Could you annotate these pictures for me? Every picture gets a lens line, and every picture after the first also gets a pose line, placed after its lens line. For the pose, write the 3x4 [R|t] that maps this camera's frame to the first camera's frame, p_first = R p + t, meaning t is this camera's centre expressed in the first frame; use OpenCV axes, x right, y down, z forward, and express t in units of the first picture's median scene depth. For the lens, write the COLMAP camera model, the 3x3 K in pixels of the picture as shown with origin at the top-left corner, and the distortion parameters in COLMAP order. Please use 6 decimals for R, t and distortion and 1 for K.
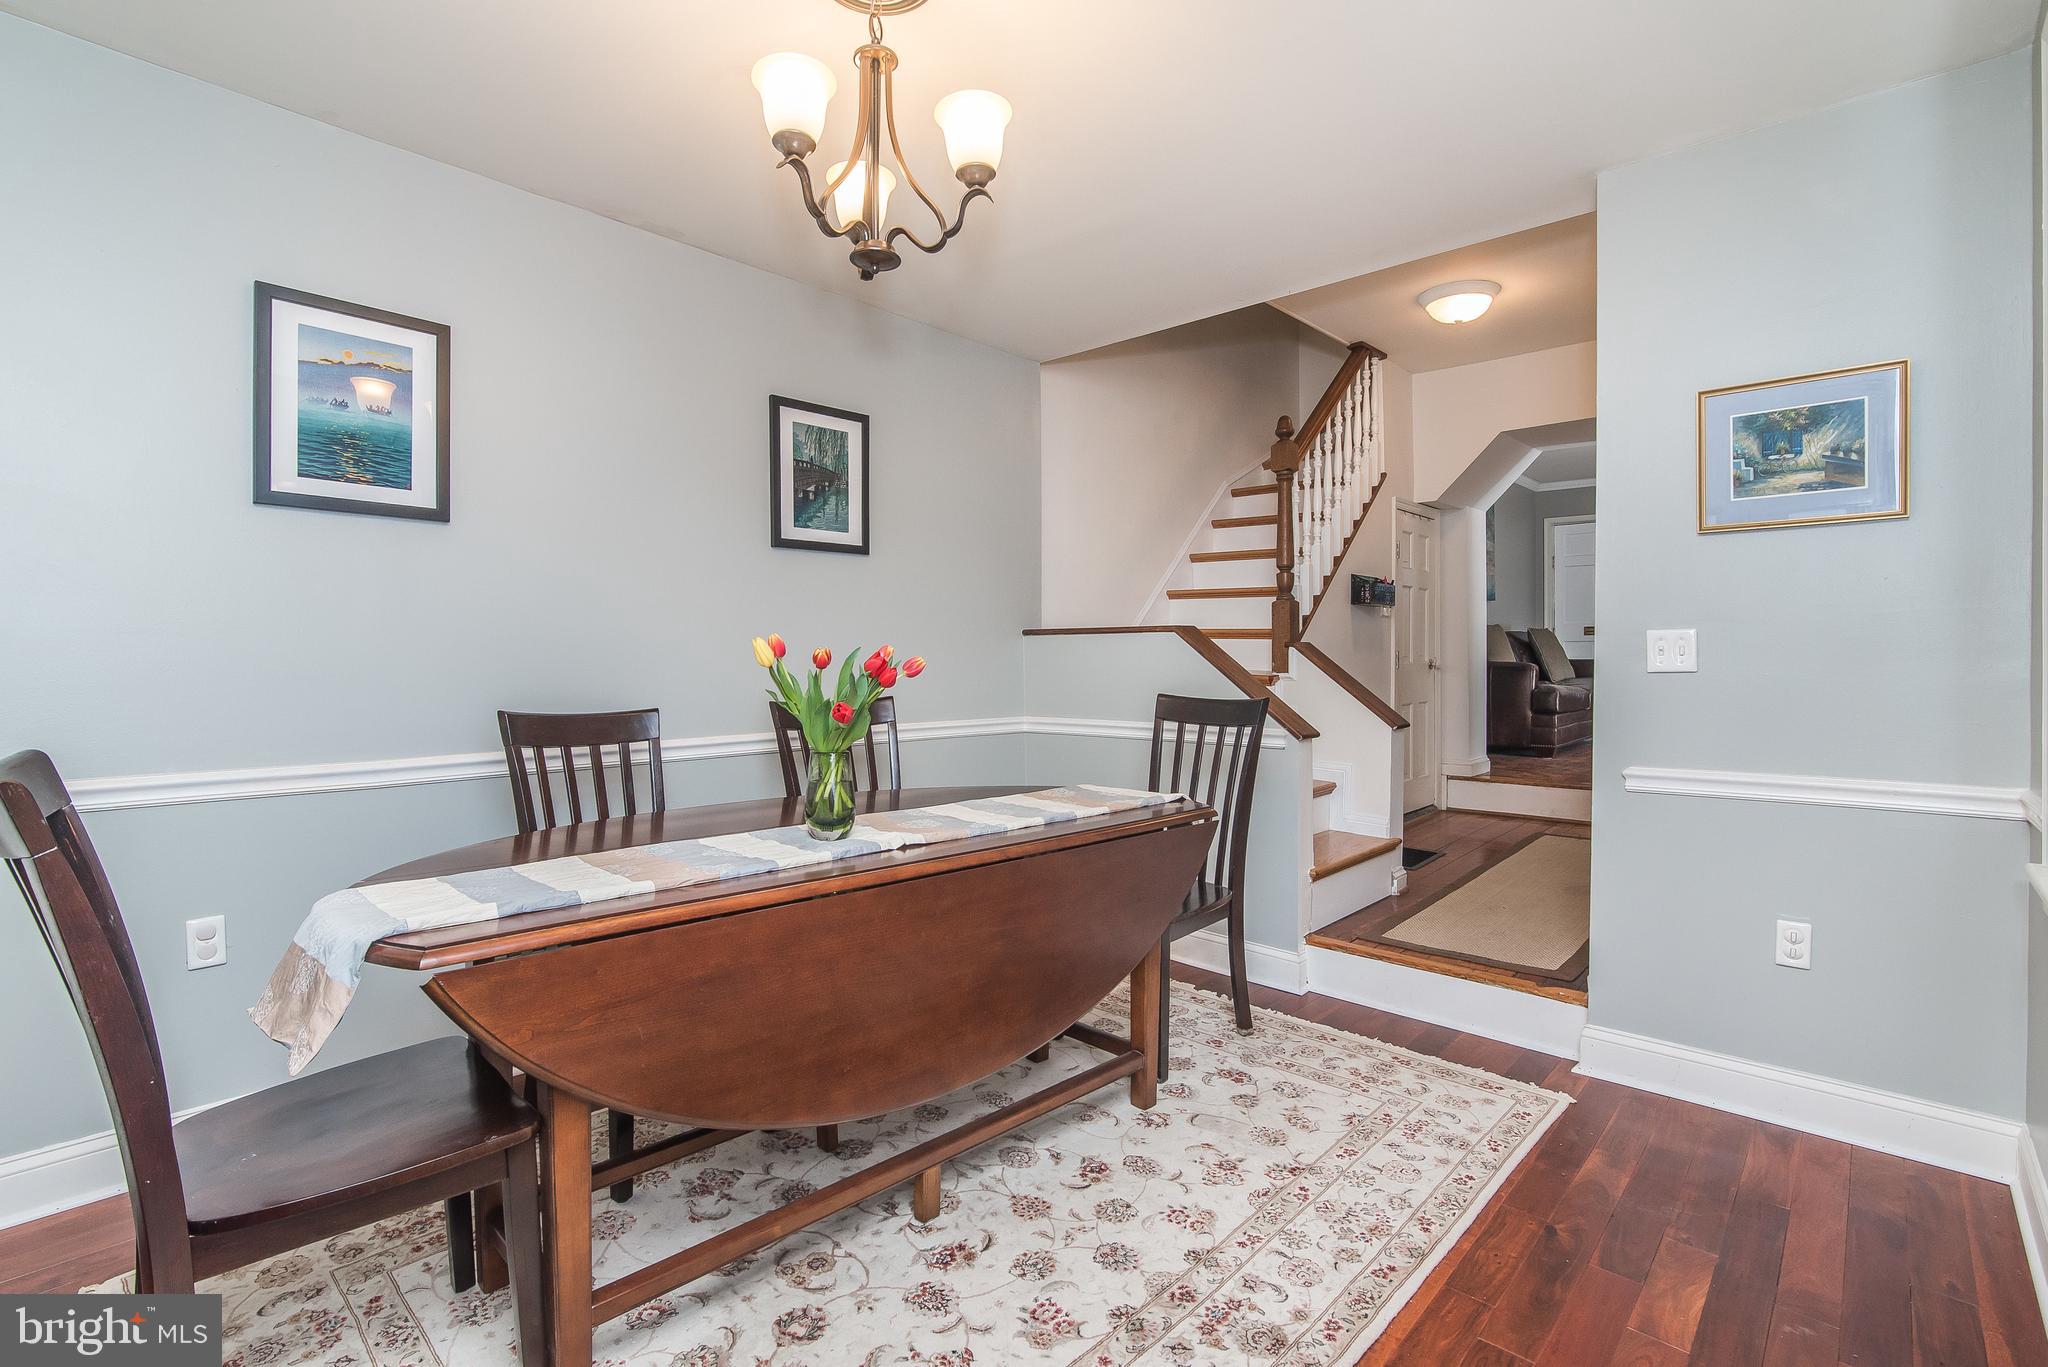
lens RADIAL K [[943.1, 0, 1023.1], [0, 943.1, 674.0], [0, 0, 1]] dist [-0.013328, 0.000031]
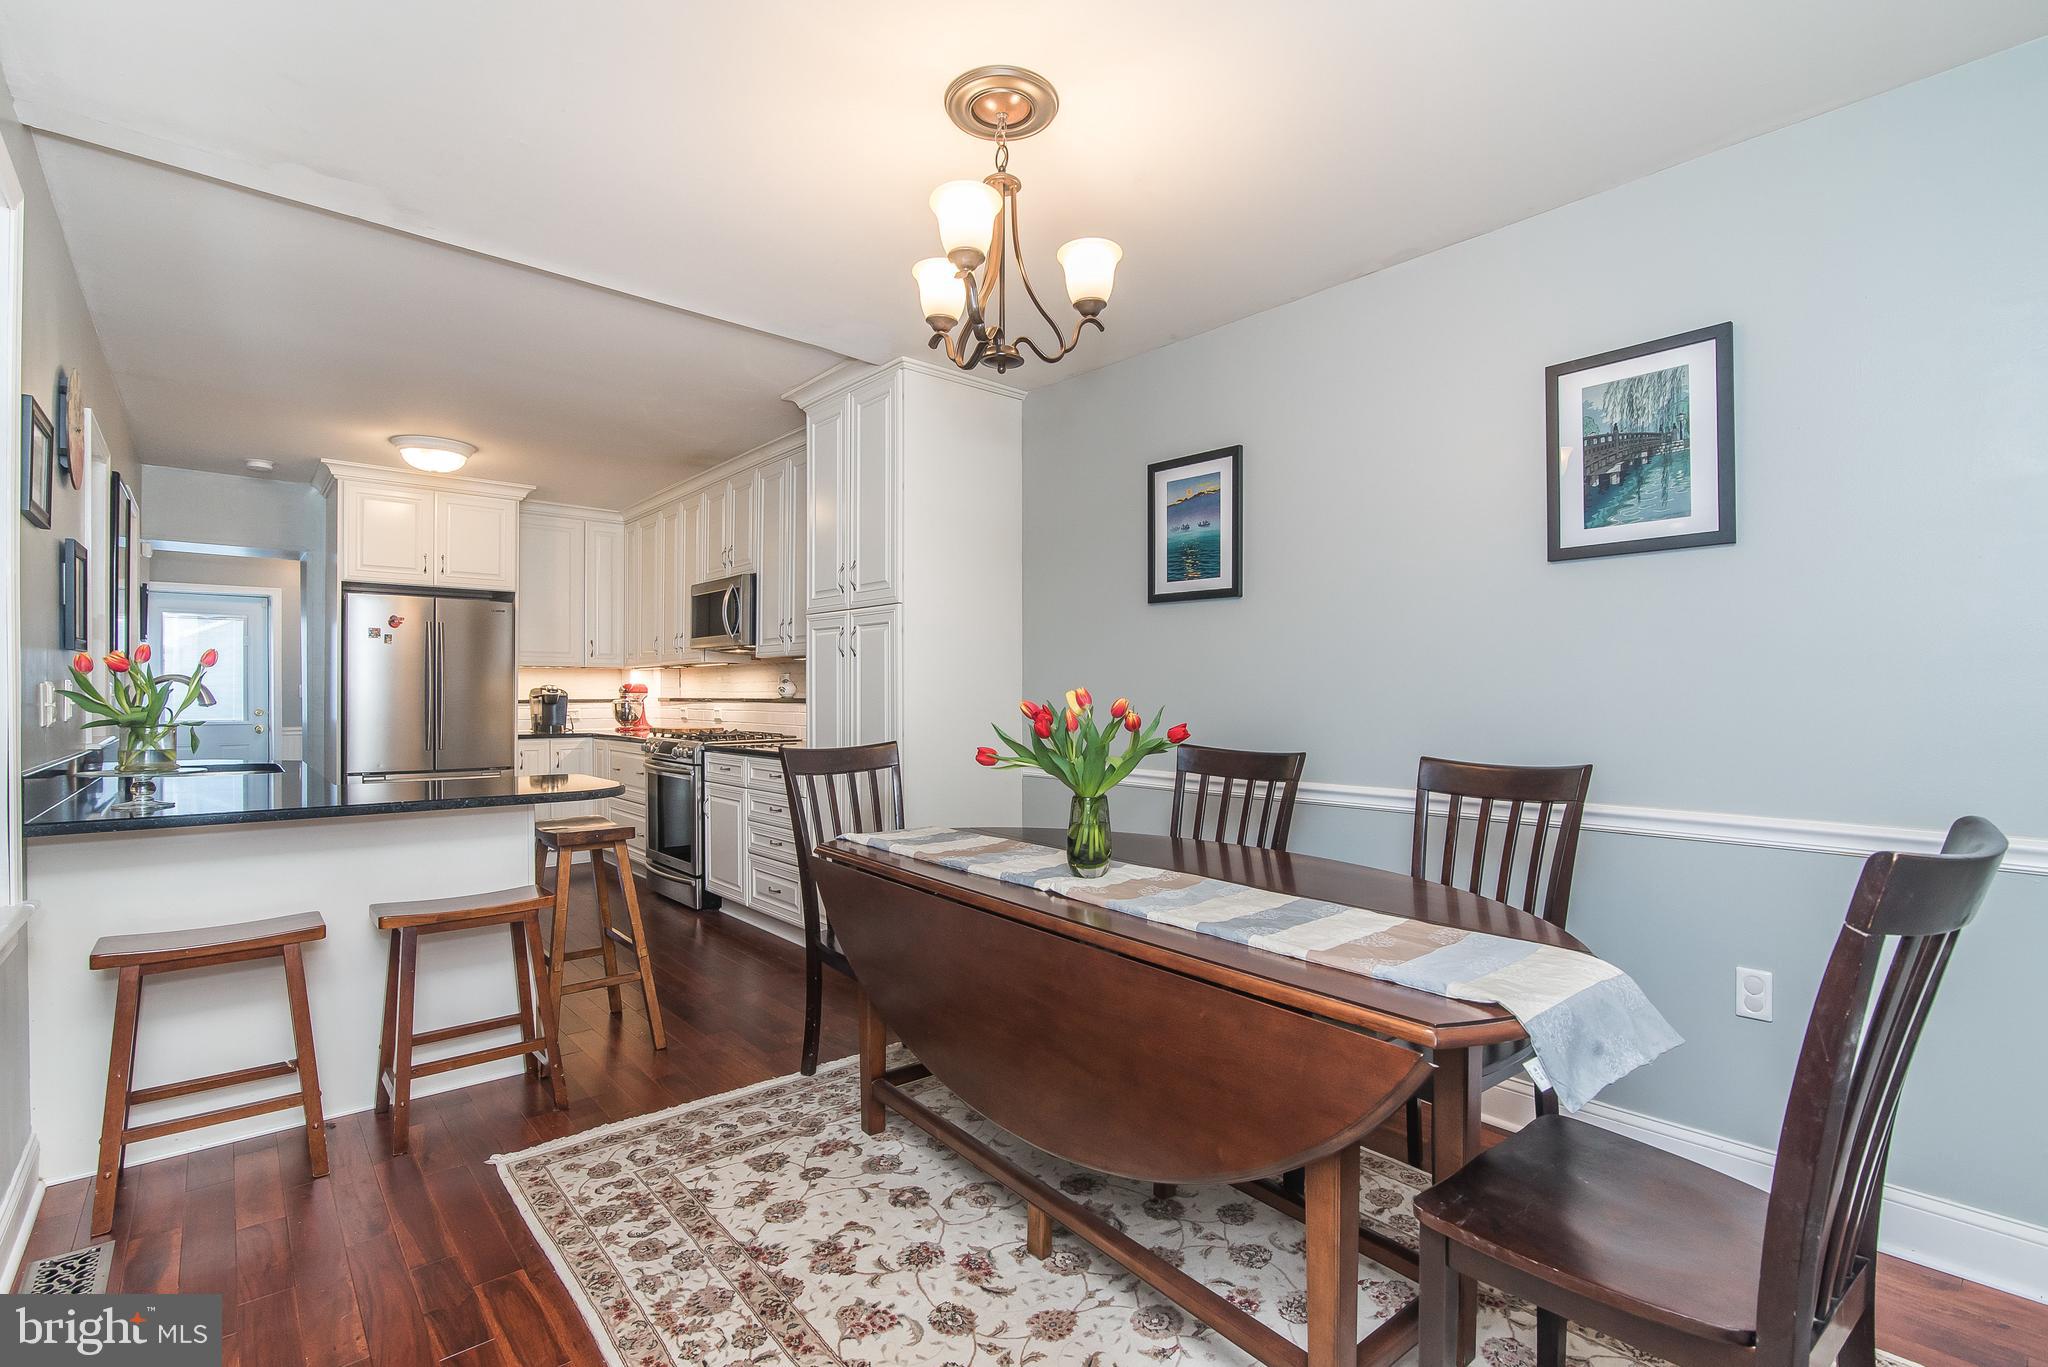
lens RADIAL K [[951.5, 0, 1021.7], [0, 951.5, 694.7], [0, 0, 1]] dist [-0.011235, 0.001278]
pose [[-0.103541, 0.009422, -0.994581, 0.744670], [-0.011570, 0.999876, 0.010676, -0.038061], [0.994558, 0.012612, -0.103419, 0.864023]]
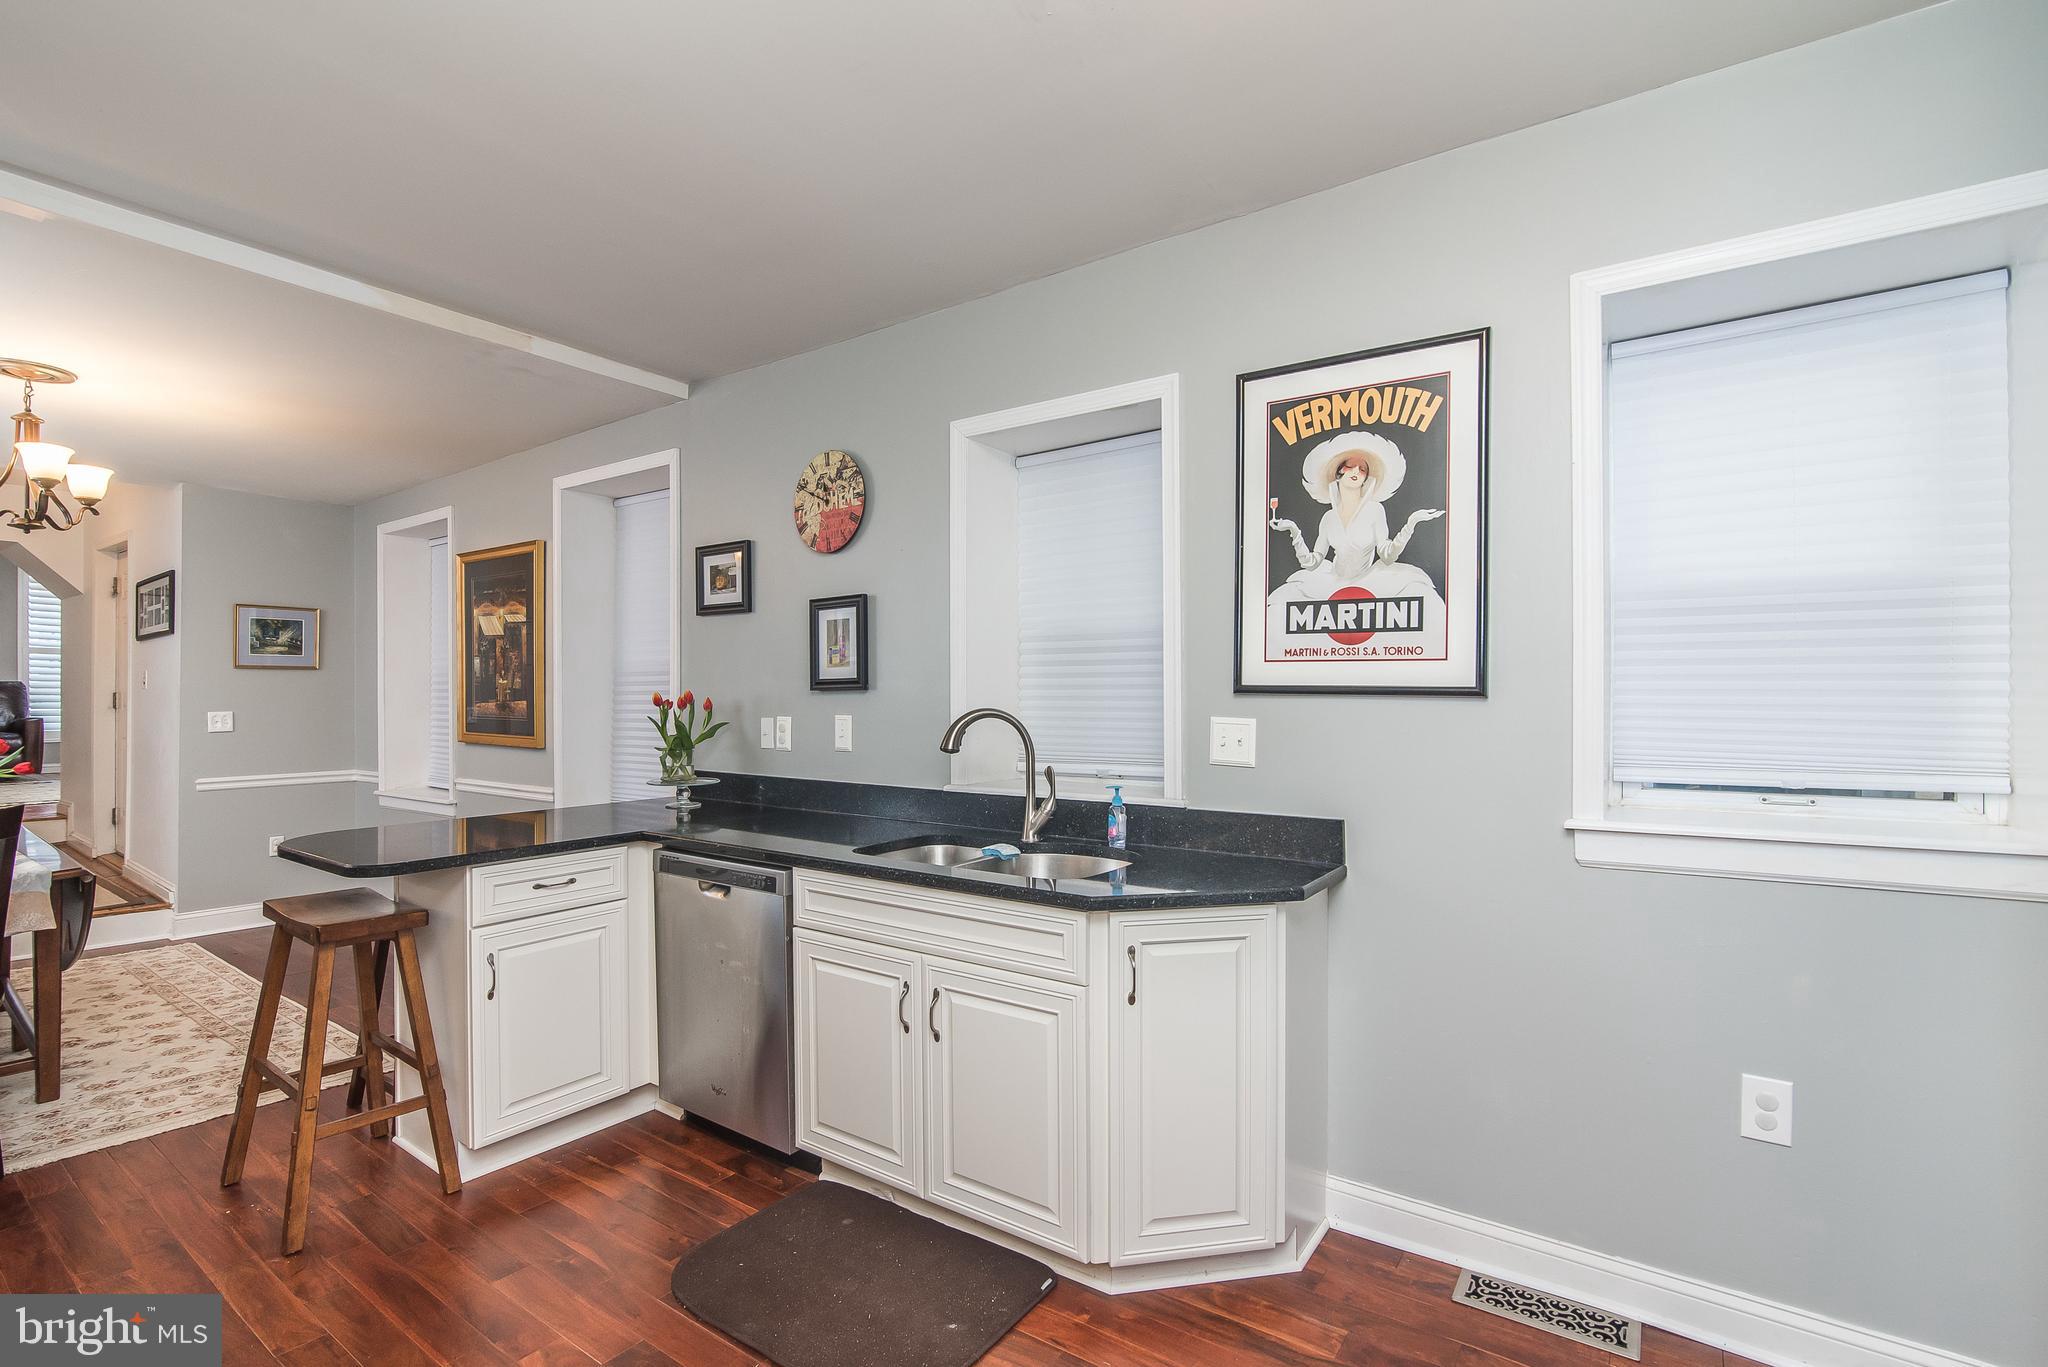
lens RADIAL K [[951.5, 0, 1021.7], [0, 951.5, 694.7], [0, 0, 1]] dist [-0.011235, 0.001278]
pose [[-0.130878, 0.009741, 0.991351, -1.704328], [0.013069, 0.999882, -0.008099, -0.046284], [-0.991312, 0.011896, -0.130990, -0.529350]]
